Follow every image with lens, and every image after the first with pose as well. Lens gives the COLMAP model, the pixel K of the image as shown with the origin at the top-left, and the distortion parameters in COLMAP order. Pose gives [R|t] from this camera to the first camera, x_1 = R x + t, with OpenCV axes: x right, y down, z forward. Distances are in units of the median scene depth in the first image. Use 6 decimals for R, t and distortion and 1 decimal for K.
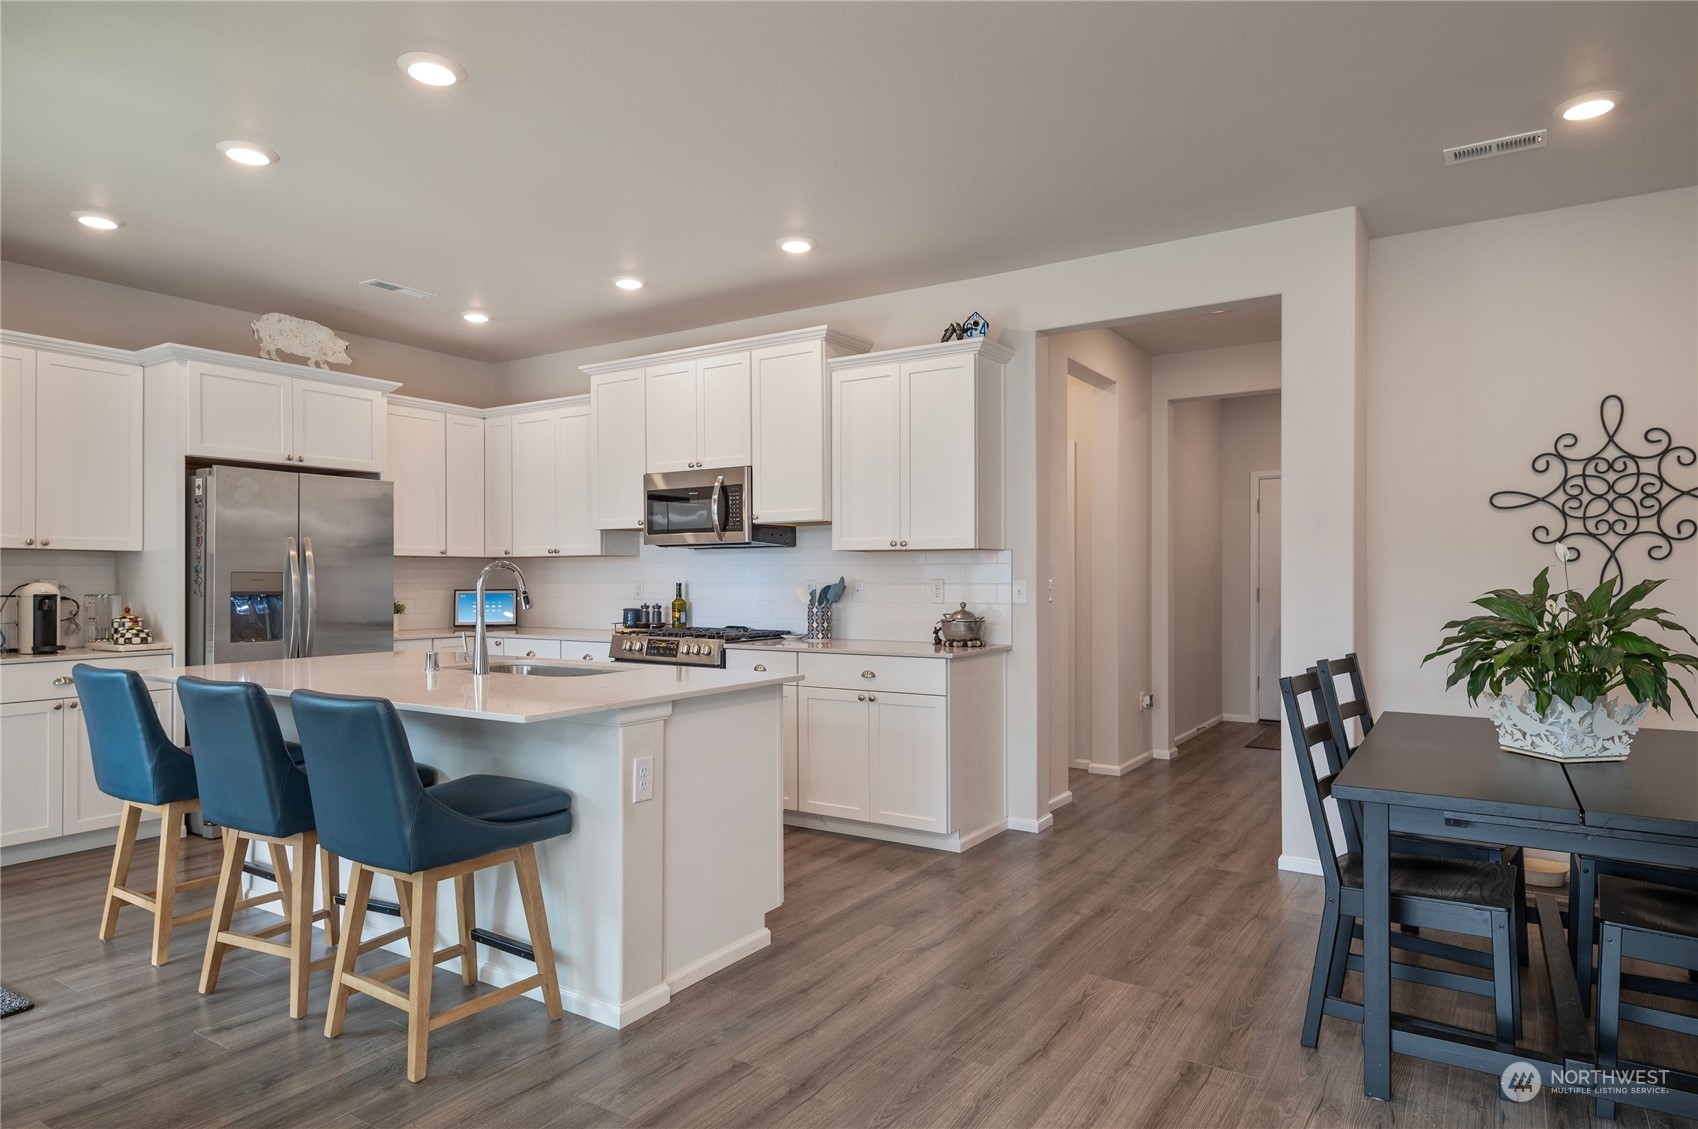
lens RADIAL K [[992.5, 0, 853.6], [0, 992.5, 574.6], [0, 0, 1]] dist [0.012217, -0.003855]
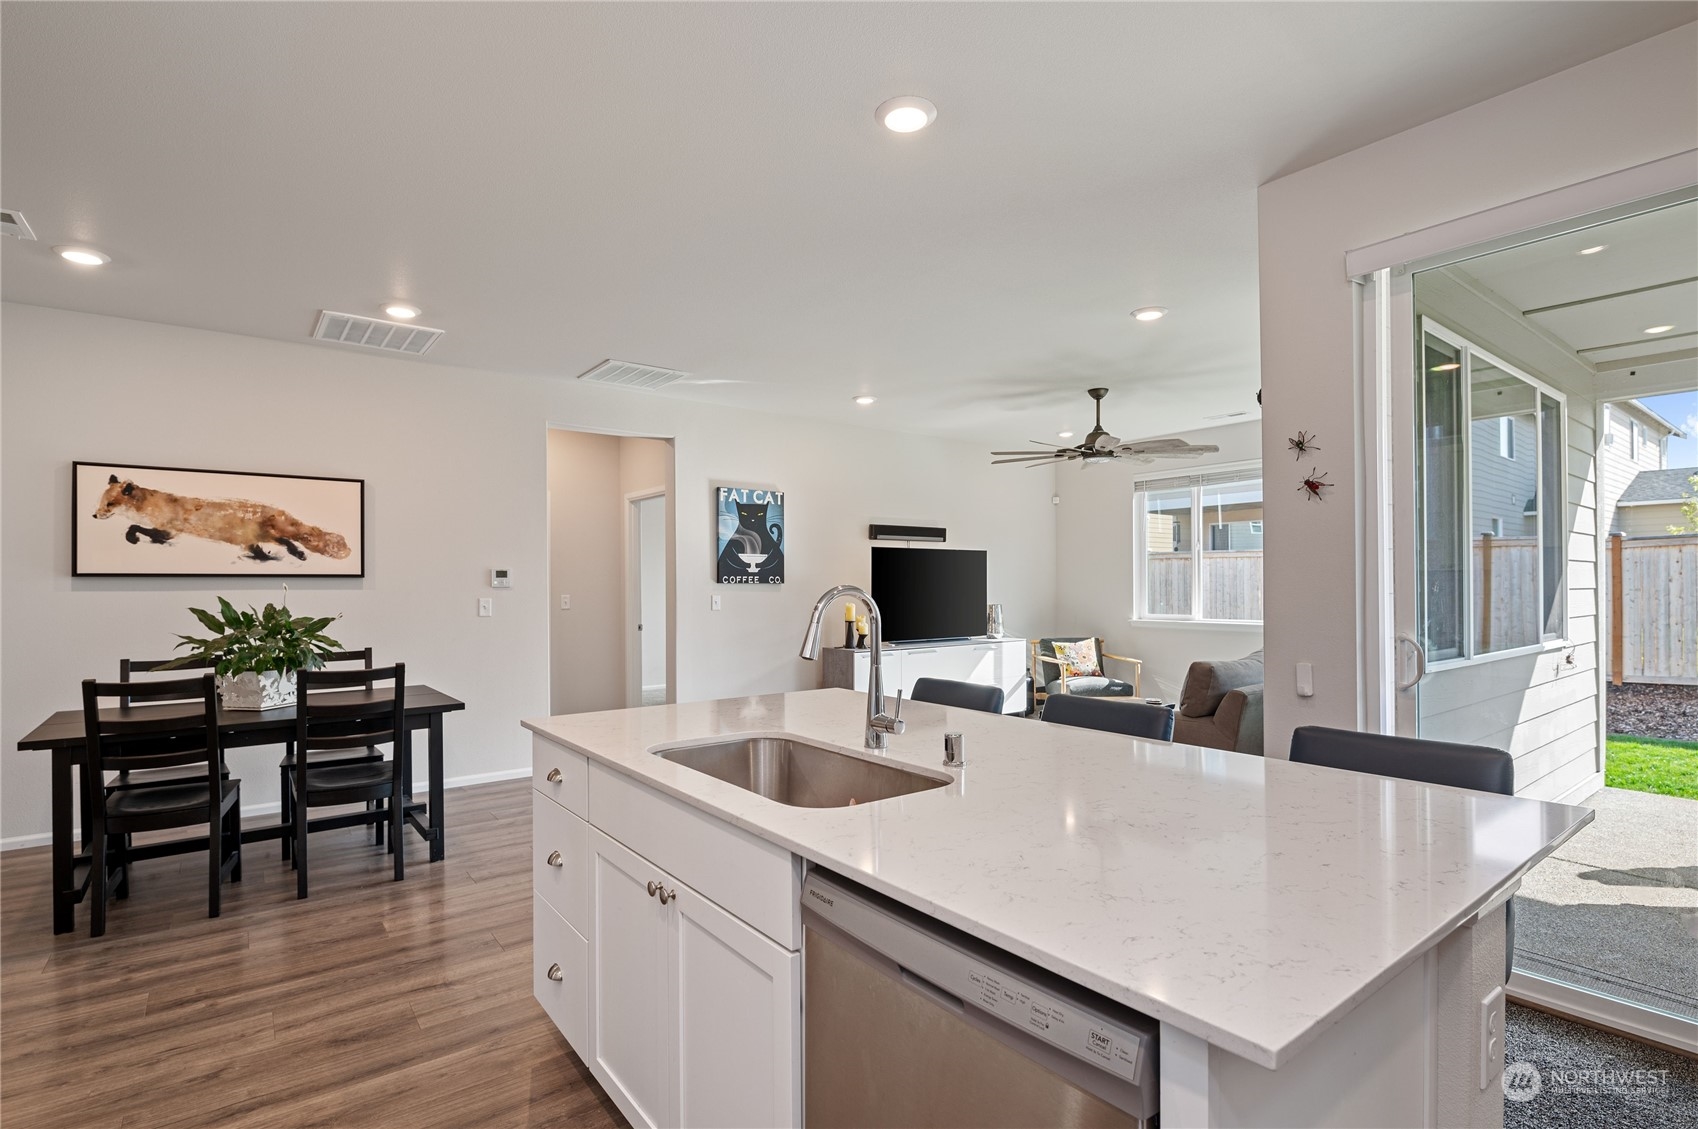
lens RADIAL K [[806.1, 0, 849.5], [0, 806.1, 576.3], [0, 0, 1]] dist [0.003777, -0.010647]
pose [[-0.941629, 0.013471, 0.336382, -0.395891], [0.009779, 0.999872, -0.012666, -0.008171], [-0.336510, -0.008637, -0.941640, 1.111978]]
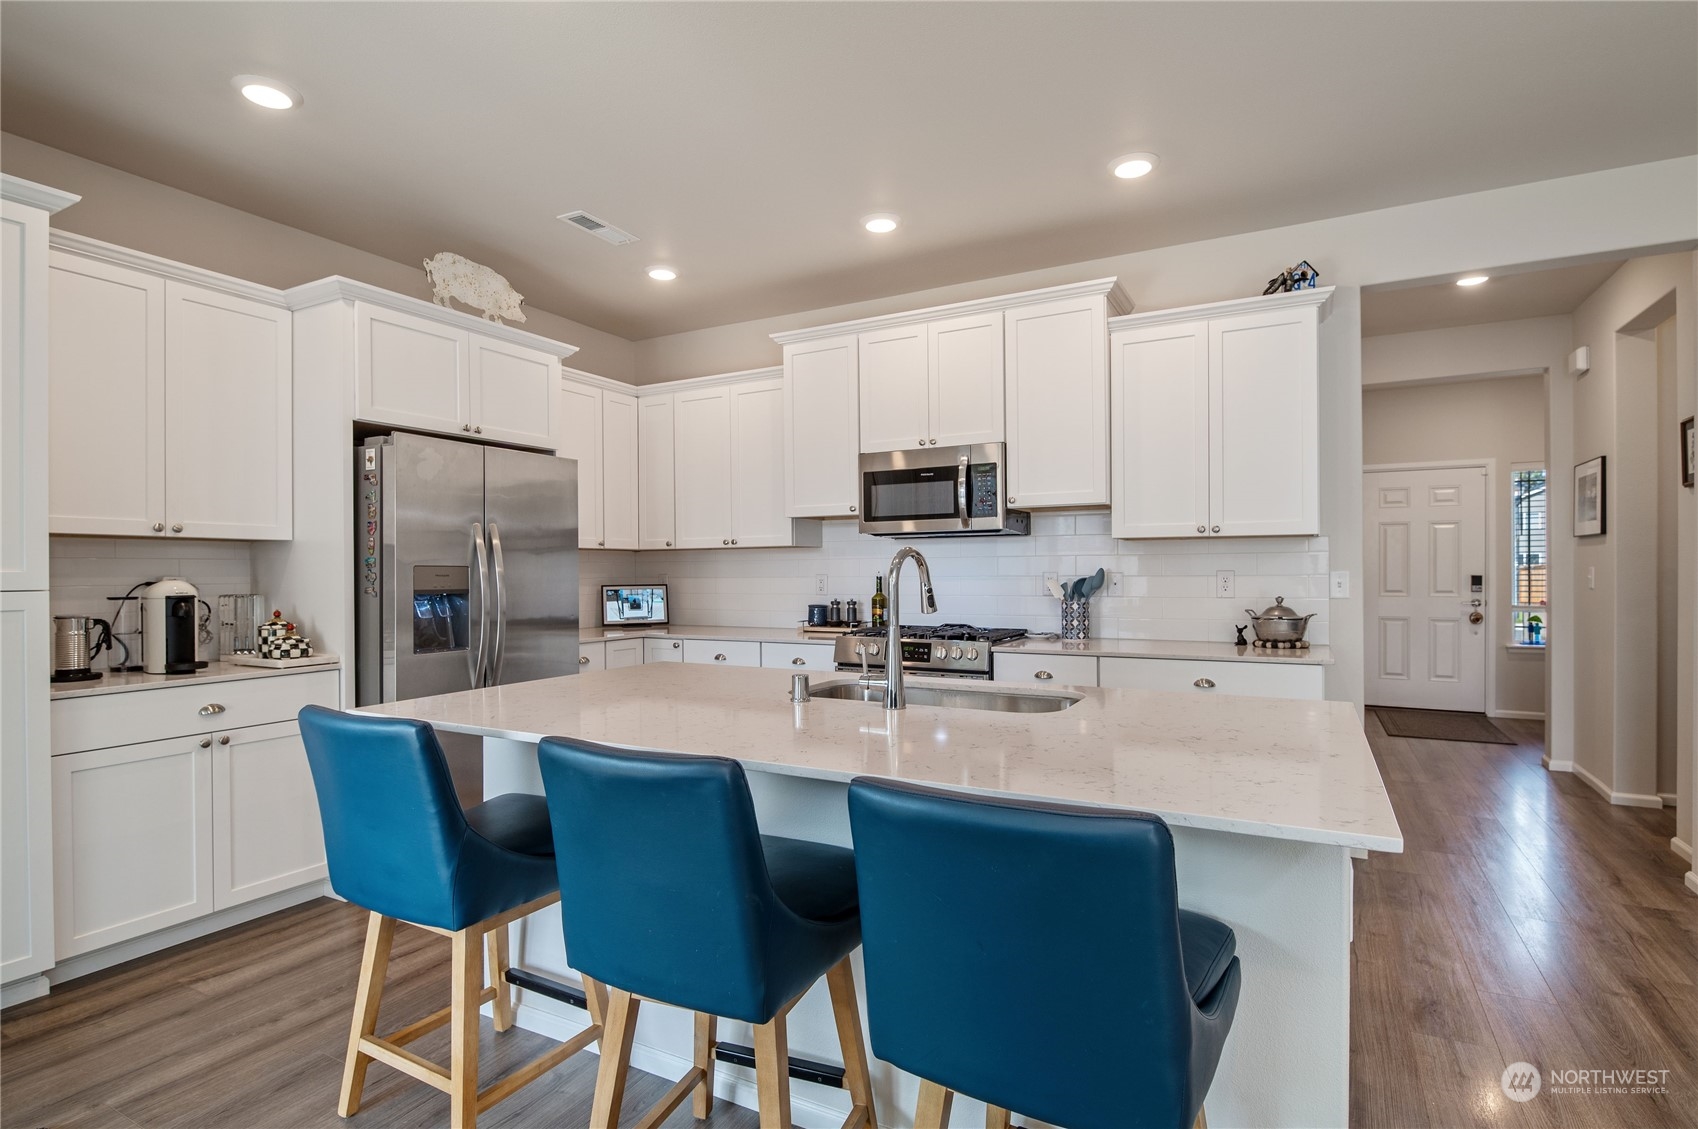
lens RADIAL K [[838.5, 0, 852.5], [0, 838.5, 572.1], [0, 0, 1]] dist [0.003263, -0.008594]
pose [[0.996917, -0.005371, 0.078279, -0.324219], [0.005017, 0.999976, 0.004721, 0.000978], [-0.078303, -0.004314, 0.996920, 0.298672]]
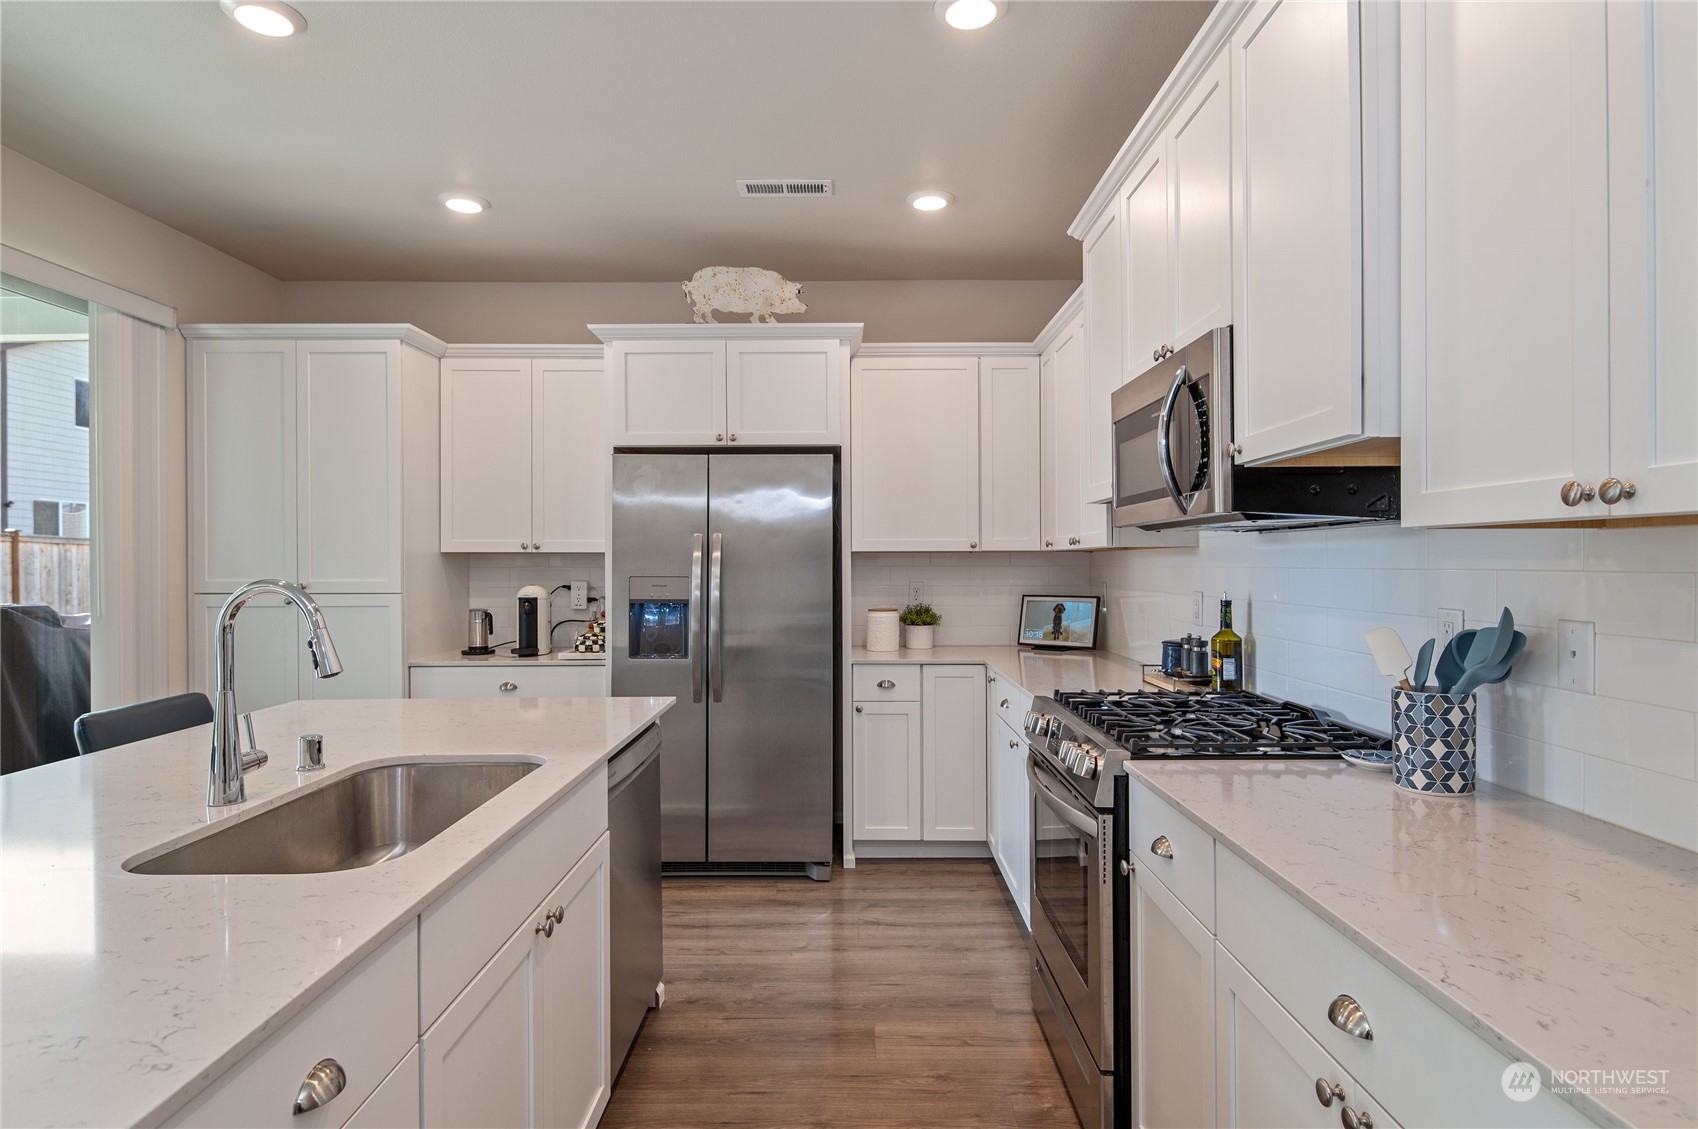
lens RADIAL K [[904.7, 0, 849.1], [0, 904.7, 560.4], [0, 0, 1]] dist [0.000773, -0.000025]
pose [[0.541192, -0.001920, -0.840897, 0.133965], [0.004837, 0.999988, 0.000829, -0.016284], [0.840885, -0.004516, 0.541195, 0.733861]]
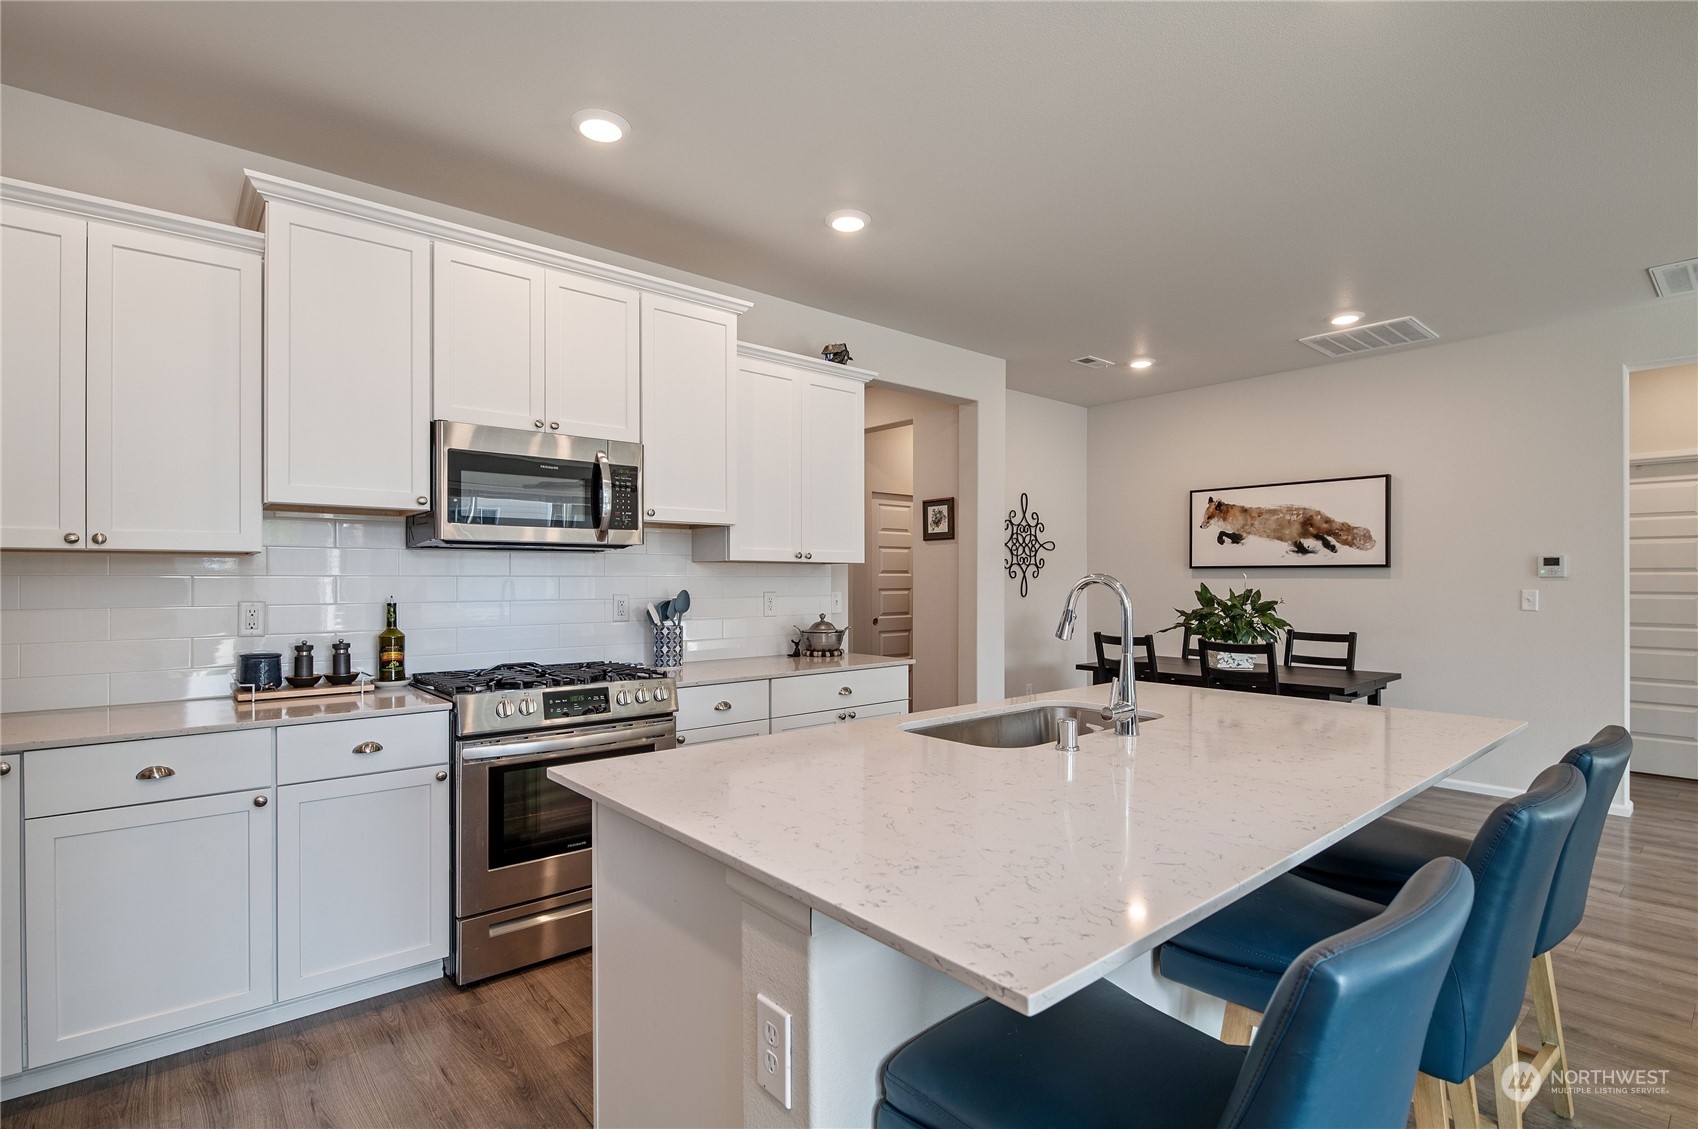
lens RADIAL K [[806.1, 0, 849.5], [0, 806.1, 576.3], [0, 0, 1]] dist [0.003777, -0.010647]
pose [[0.284100, 0.006049, 0.958776, -0.705103], [-0.001036, 0.999981, -0.006002, -0.006444], [-0.958794, 0.000712, 0.284101, 0.738579]]
